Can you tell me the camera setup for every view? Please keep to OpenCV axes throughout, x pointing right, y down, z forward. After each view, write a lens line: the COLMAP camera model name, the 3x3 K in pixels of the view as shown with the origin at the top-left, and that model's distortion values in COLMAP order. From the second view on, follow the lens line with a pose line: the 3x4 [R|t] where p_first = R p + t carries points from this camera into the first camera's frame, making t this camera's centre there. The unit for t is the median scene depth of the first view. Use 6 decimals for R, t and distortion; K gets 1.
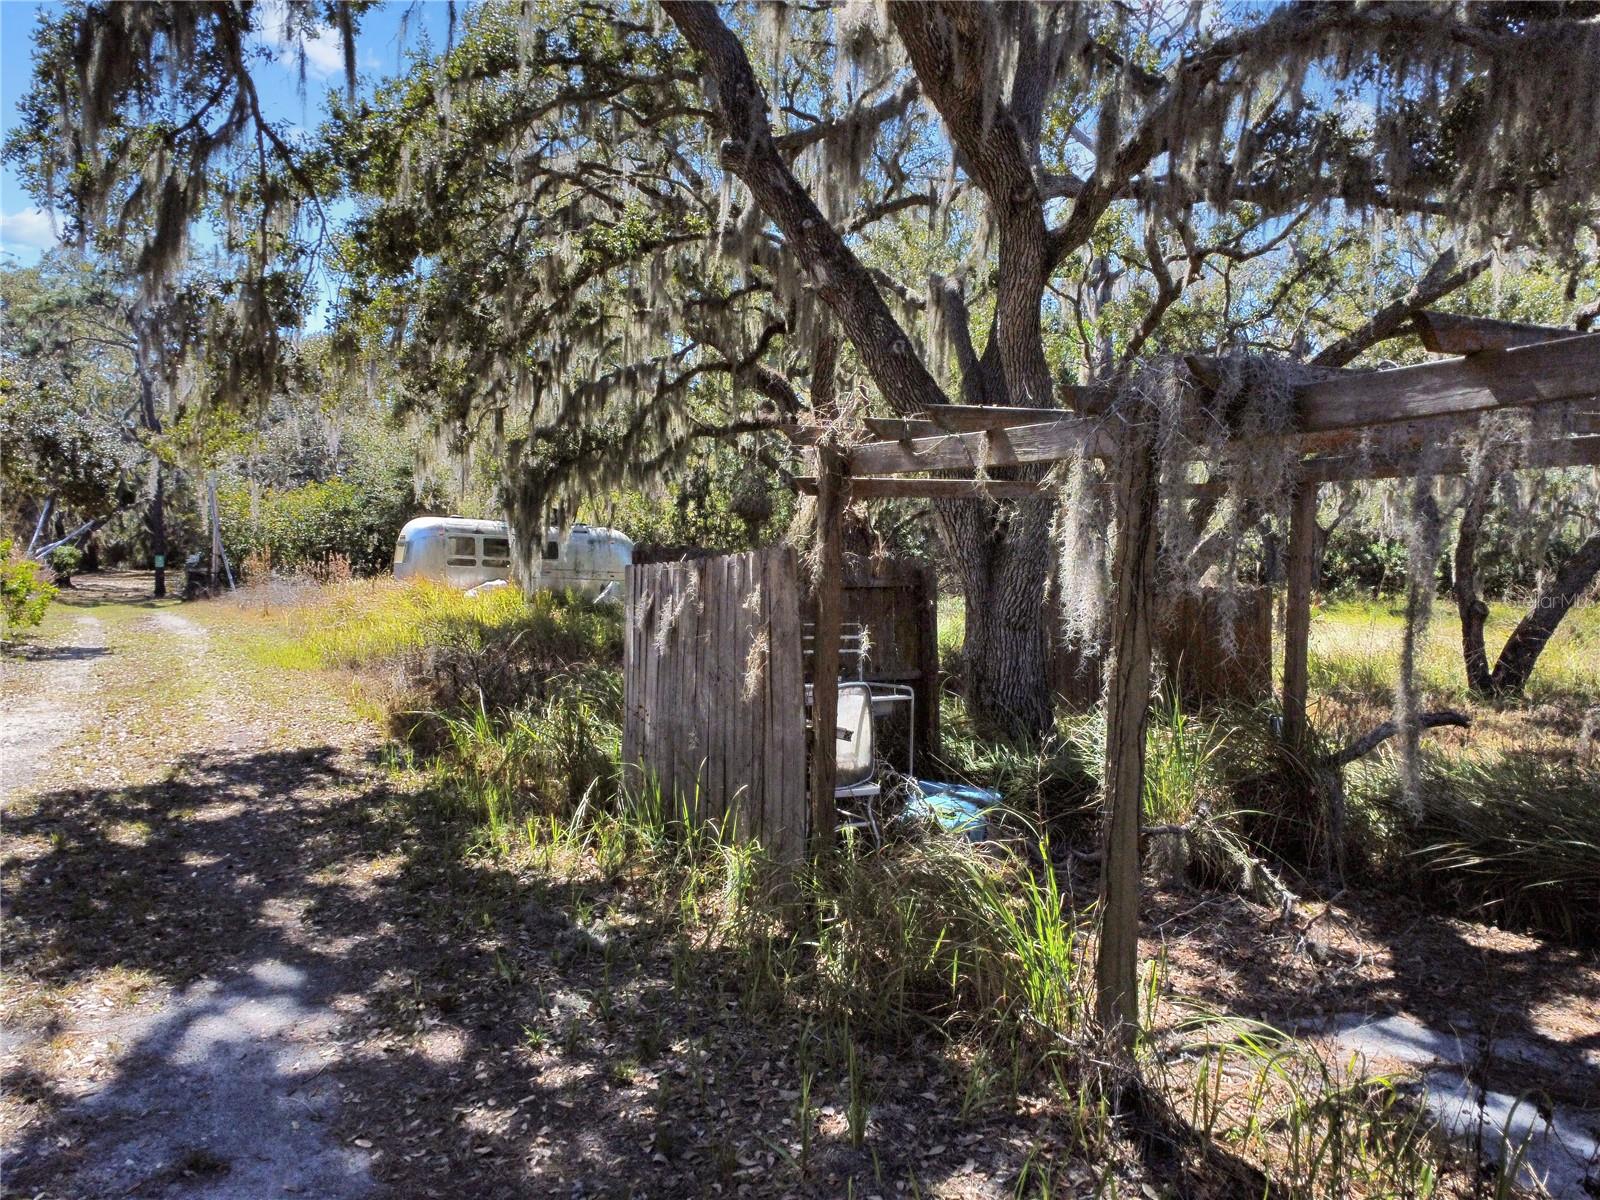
lens RADIAL K [[1192.8, 0, 800.0], [0, 1192.8, 600.0], [0, 0, 1]] dist [0.003679, 0.000442]
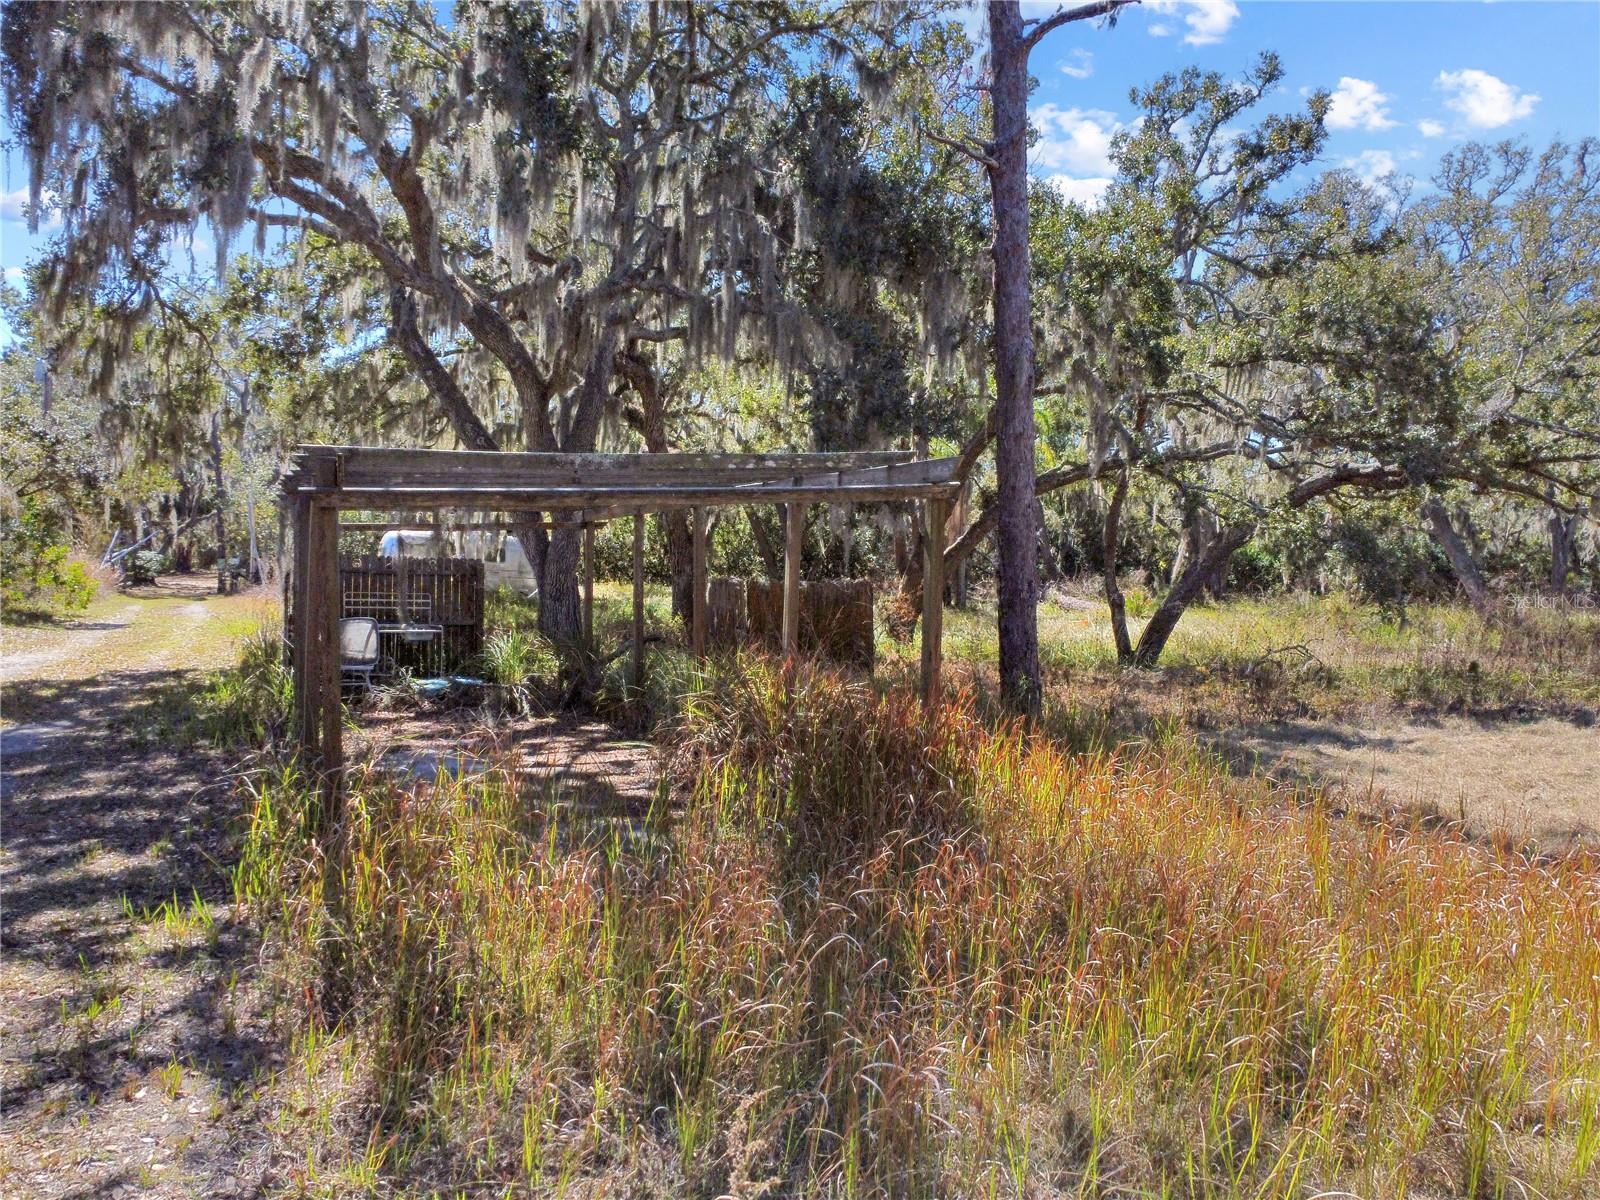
lens RADIAL K [[1192.8, 0, 800.0], [0, 1192.8, 600.0], [0, 0, 1]] dist [0.003679, 0.000442]
pose [[0.997073, 0.008088, -0.076025, 0.567093], [-0.008545, 0.999947, -0.005686, 0.026113], [0.075975, 0.006319, 0.997090, -0.604764]]
